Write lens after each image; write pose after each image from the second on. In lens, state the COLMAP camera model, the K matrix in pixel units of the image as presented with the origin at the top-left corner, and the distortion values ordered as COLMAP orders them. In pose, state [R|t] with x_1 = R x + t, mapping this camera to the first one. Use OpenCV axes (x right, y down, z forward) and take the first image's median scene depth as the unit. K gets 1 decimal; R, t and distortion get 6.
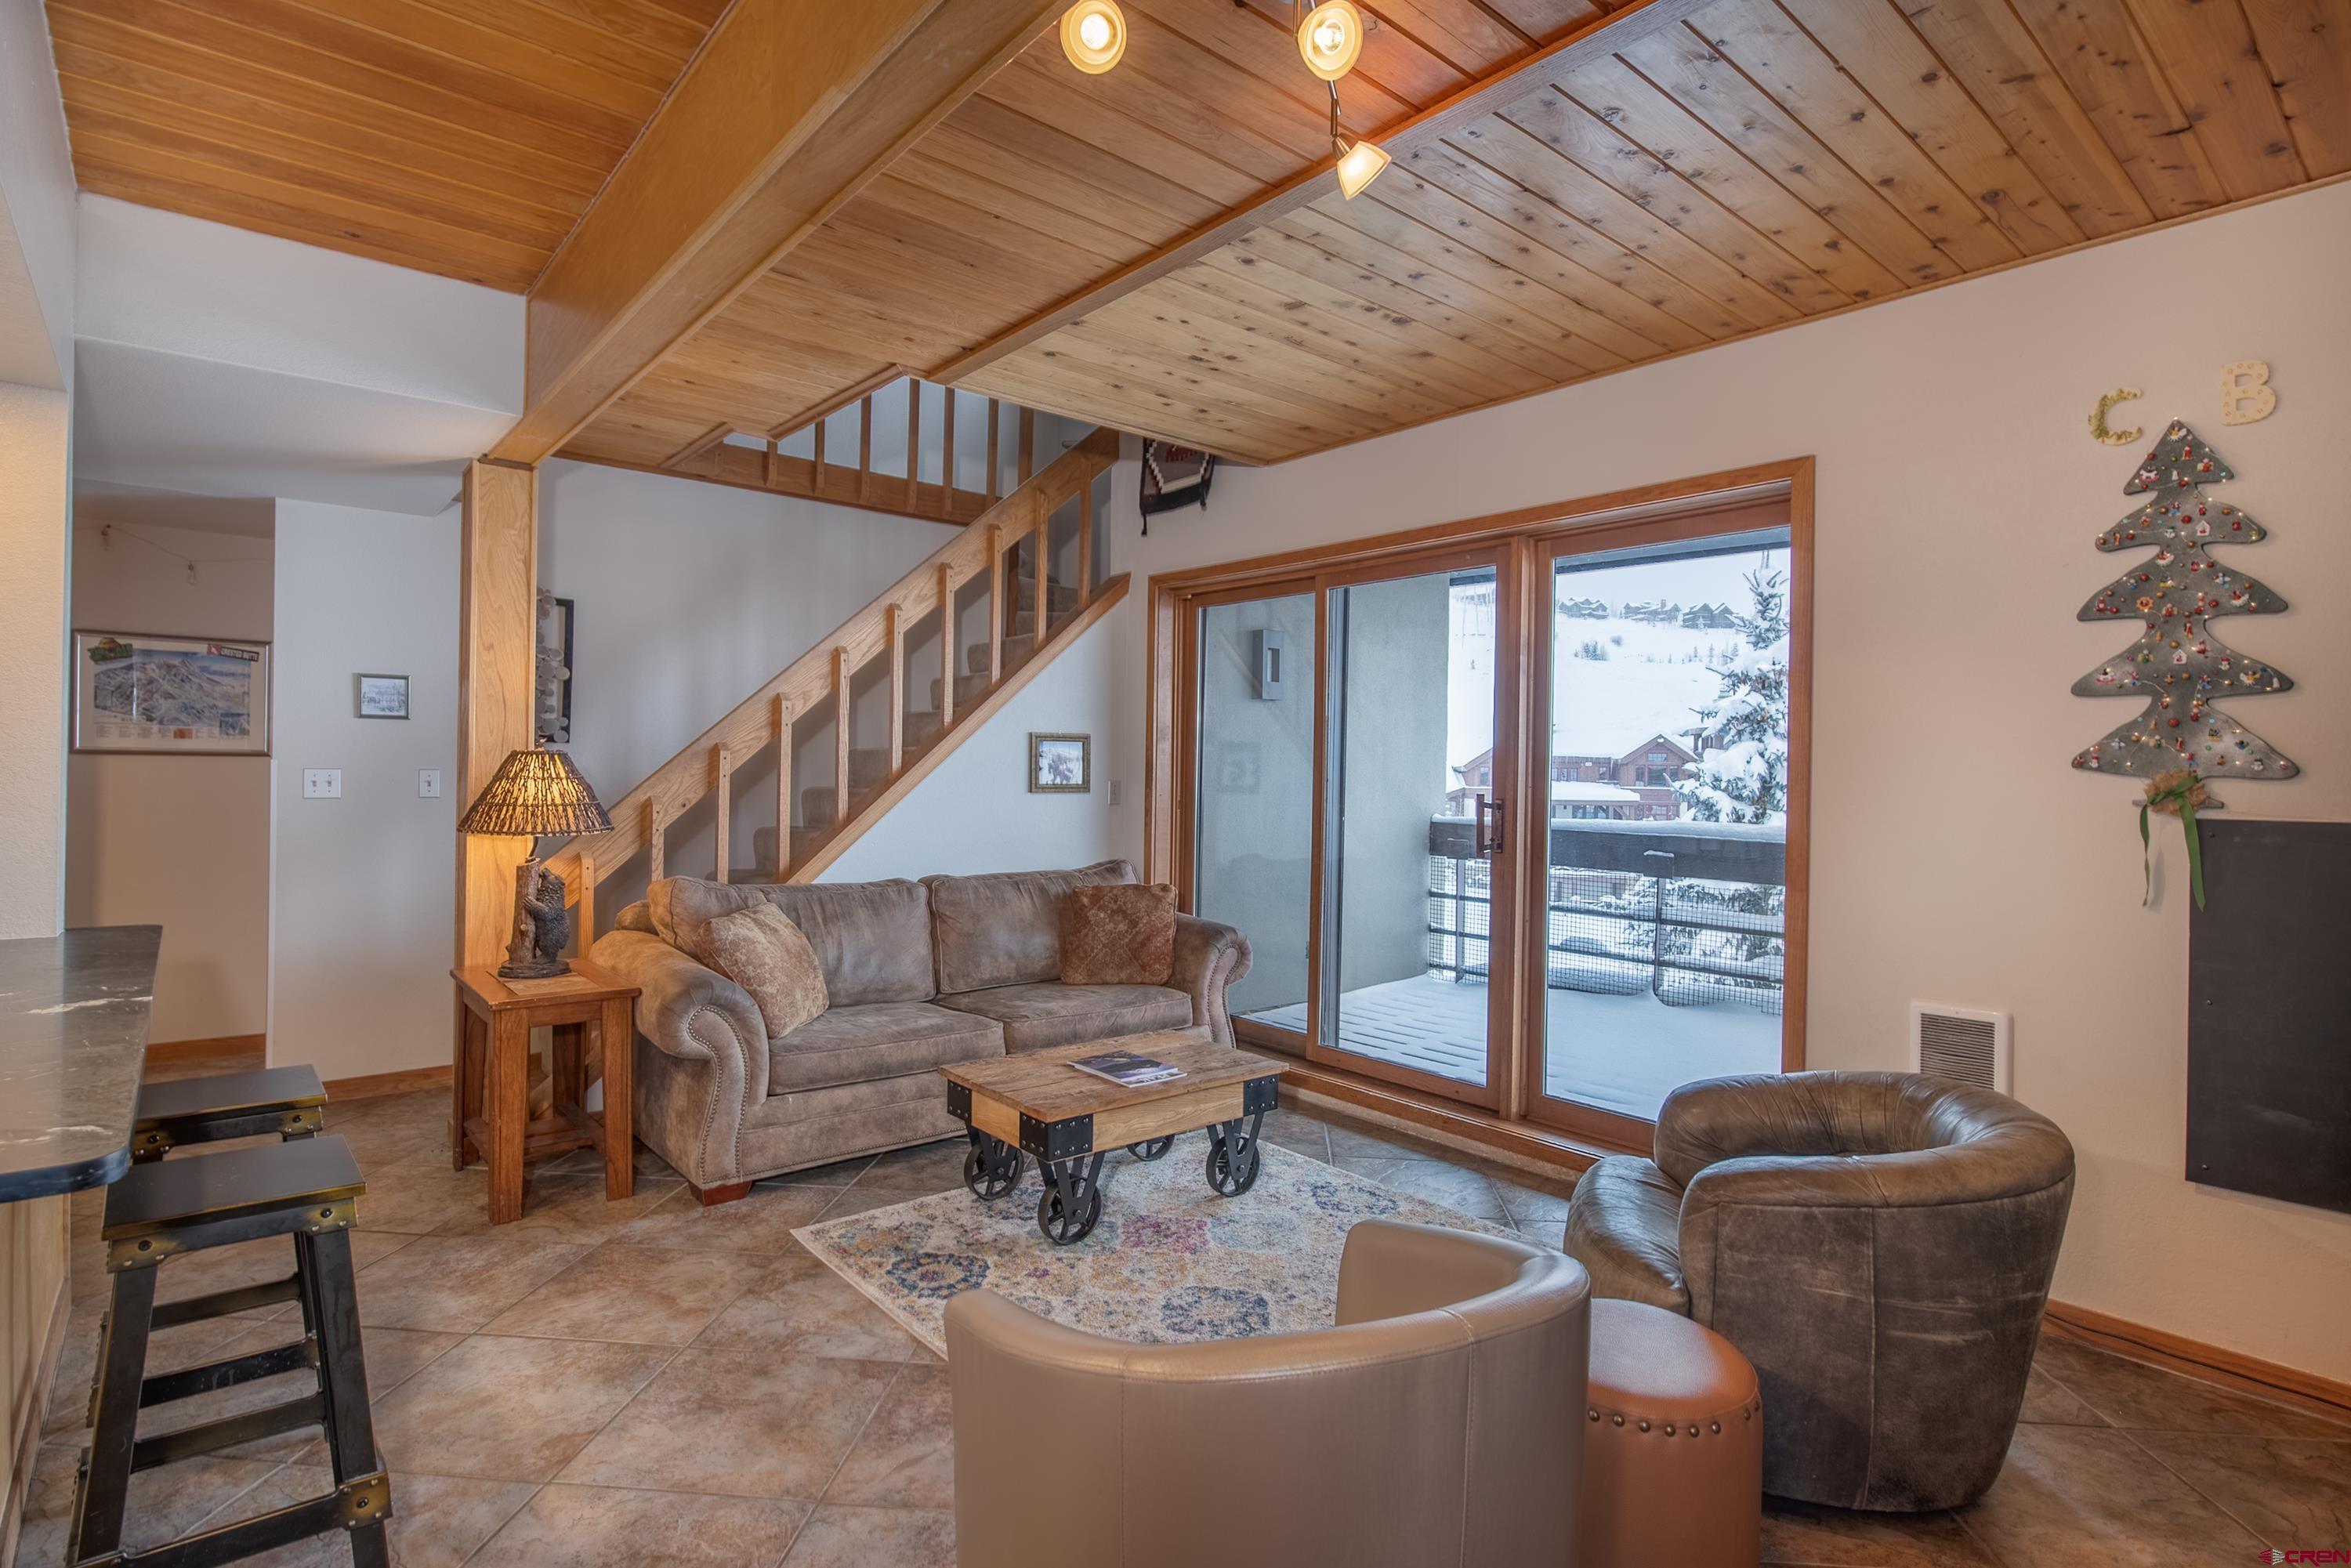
lens RADIAL K [[1179.8, 0, 1177.6], [0, 1179.8, 778.8], [0, 0, 1]] dist [-0.000903, -0.000088]
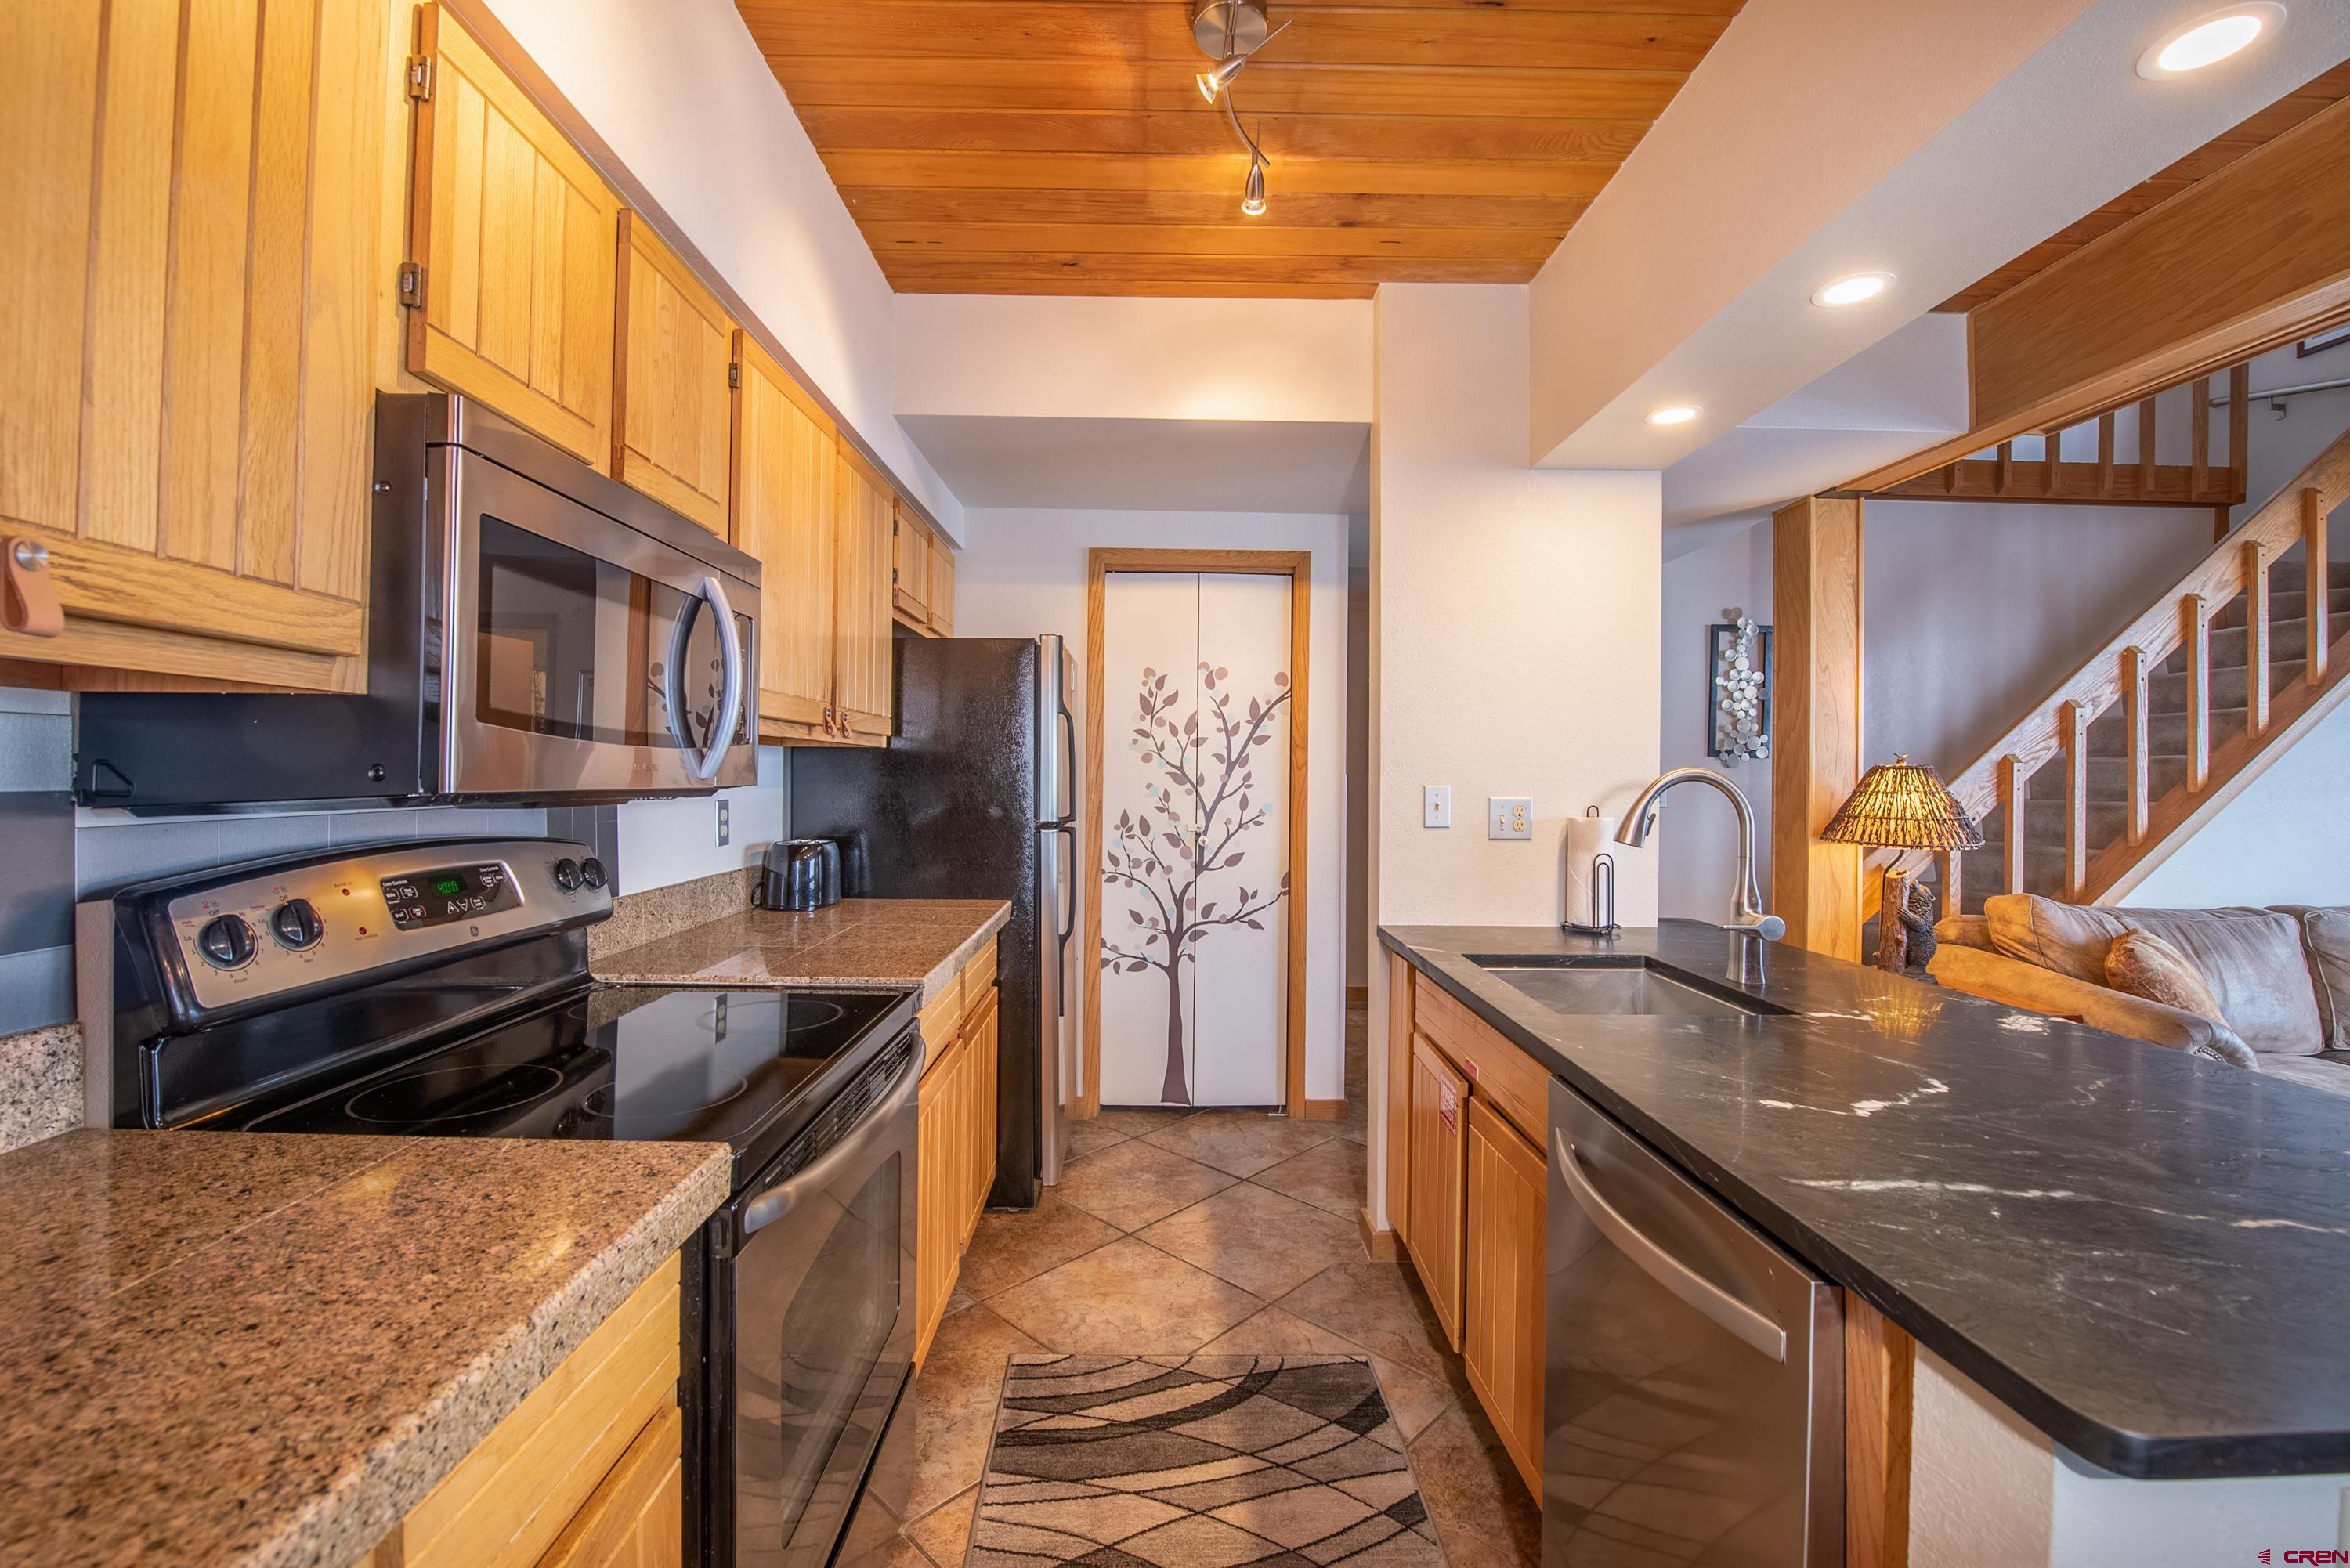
lens RADIAL K [[986.8, 0, 1176.1], [0, 986.8, 775.7], [0, 0, 1]] dist [-0.014270, -0.000117]
pose [[0.775408, -0.011922, -0.631348, -0.403197], [0.003069, 0.999881, -0.015112, -0.003276], [0.631453, 0.009781, 0.775352, -0.046299]]
